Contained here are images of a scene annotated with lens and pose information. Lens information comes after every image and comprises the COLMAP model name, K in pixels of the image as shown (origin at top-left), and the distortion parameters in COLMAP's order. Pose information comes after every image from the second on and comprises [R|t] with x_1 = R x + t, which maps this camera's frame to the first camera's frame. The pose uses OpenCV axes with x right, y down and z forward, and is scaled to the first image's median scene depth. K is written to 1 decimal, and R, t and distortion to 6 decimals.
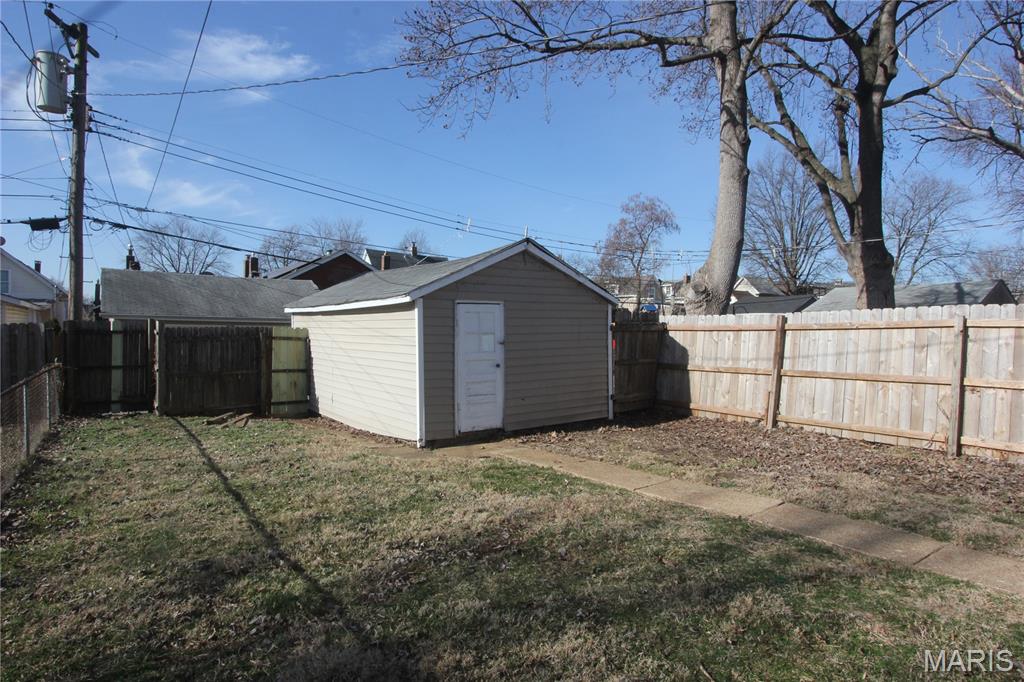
lens RADIAL K [[562.9, 0, 512.2], [0, 562.9, 340.0], [0, 0, 1]] dist [-0.015115, 0.001996]
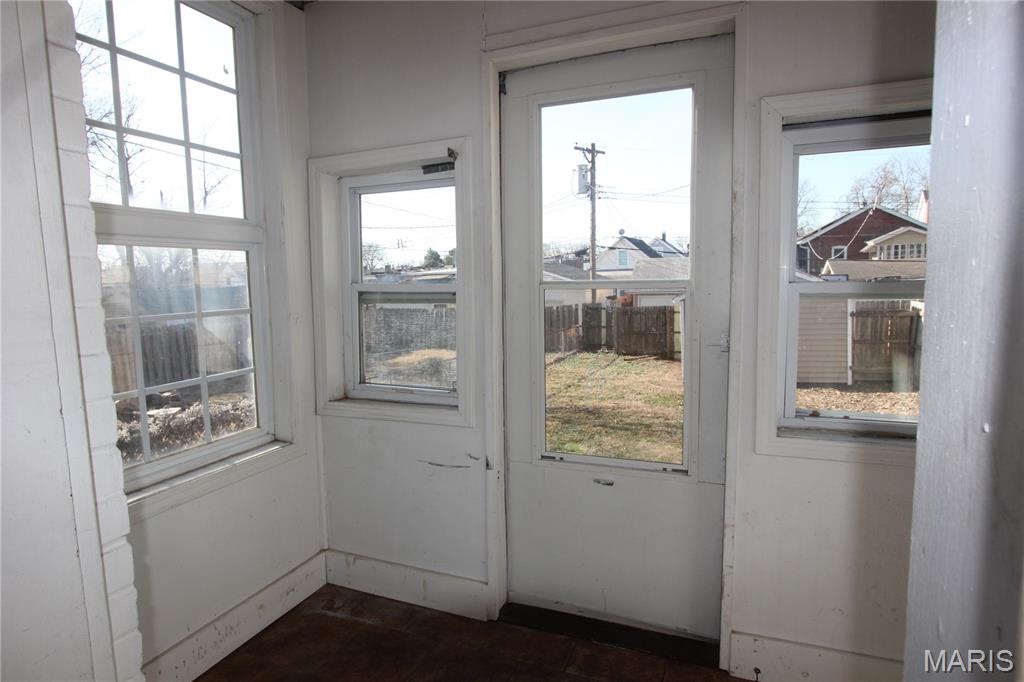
lens RADIAL K [[562.9, 0, 511.4], [0, 562.9, 338.5], [0, 0, 1]] dist [-0.015115, 0.001996]
pose [[0.537570, 0.059508, -0.841117, 0.744876], [0.021379, 0.996224, 0.084145, -0.080062], [0.842948, -0.063216, 0.534268, -0.299280]]
